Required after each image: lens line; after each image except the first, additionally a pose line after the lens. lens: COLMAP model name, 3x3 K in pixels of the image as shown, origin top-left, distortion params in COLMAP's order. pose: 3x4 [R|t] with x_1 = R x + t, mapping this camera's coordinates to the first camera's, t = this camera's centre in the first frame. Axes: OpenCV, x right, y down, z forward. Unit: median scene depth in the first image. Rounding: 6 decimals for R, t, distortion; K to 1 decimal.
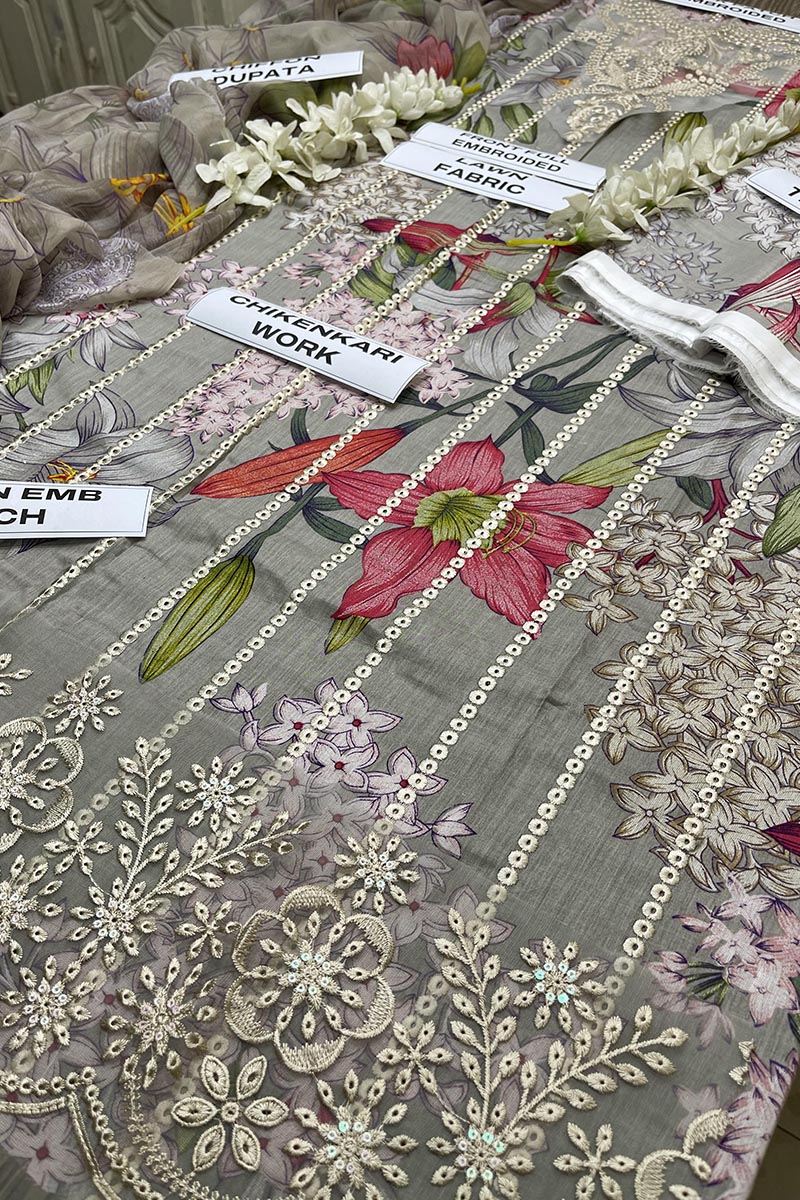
lens RADIAL K [[983.8, 0, 381.7], [0, 983.8, 599.3], [0, 0, 1]] dist [0.065802, -0.132000]
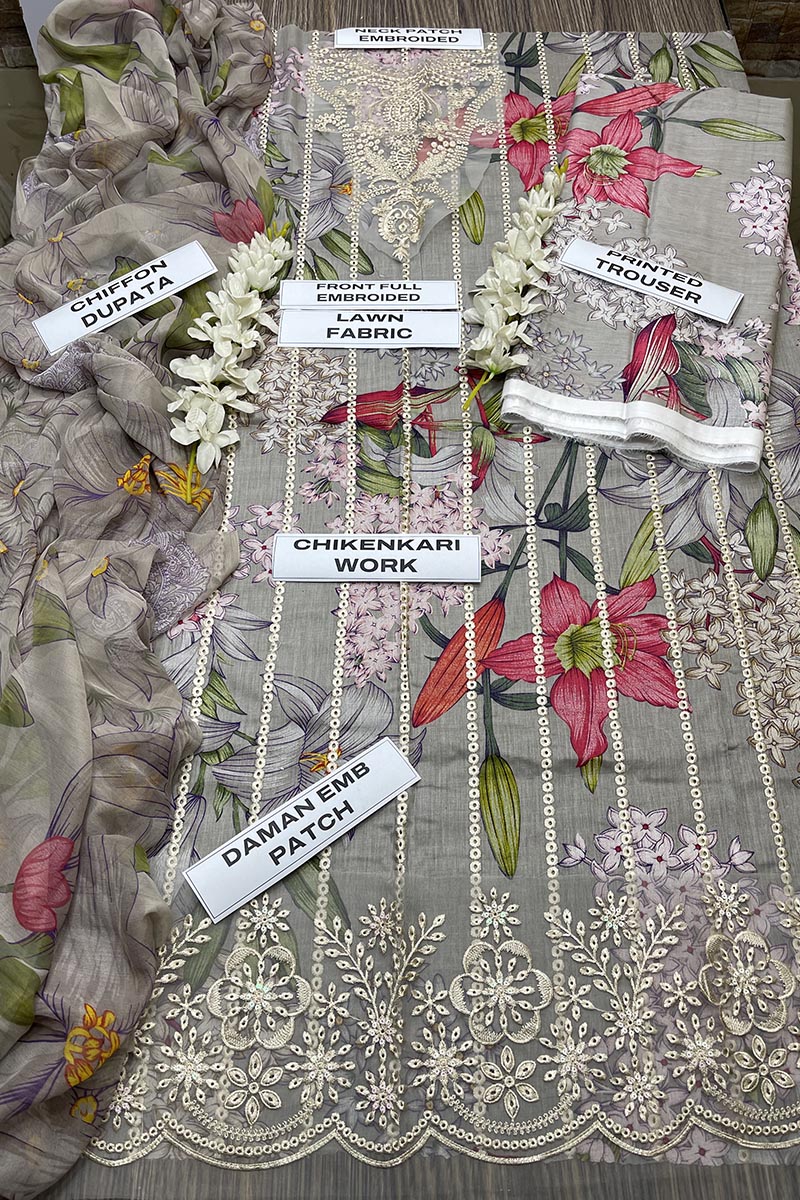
lens RADIAL K [[983.8, 0, 381.7], [0, 983.8, 599.3], [0, 0, 1]] dist [0.065802, -0.132000]
pose [[0.831313, -0.482760, 0.275430, -0.513759], [0.412563, 0.868035, 0.276235, -0.645373], [-0.372439, -0.116006, 0.920778, -0.200229]]
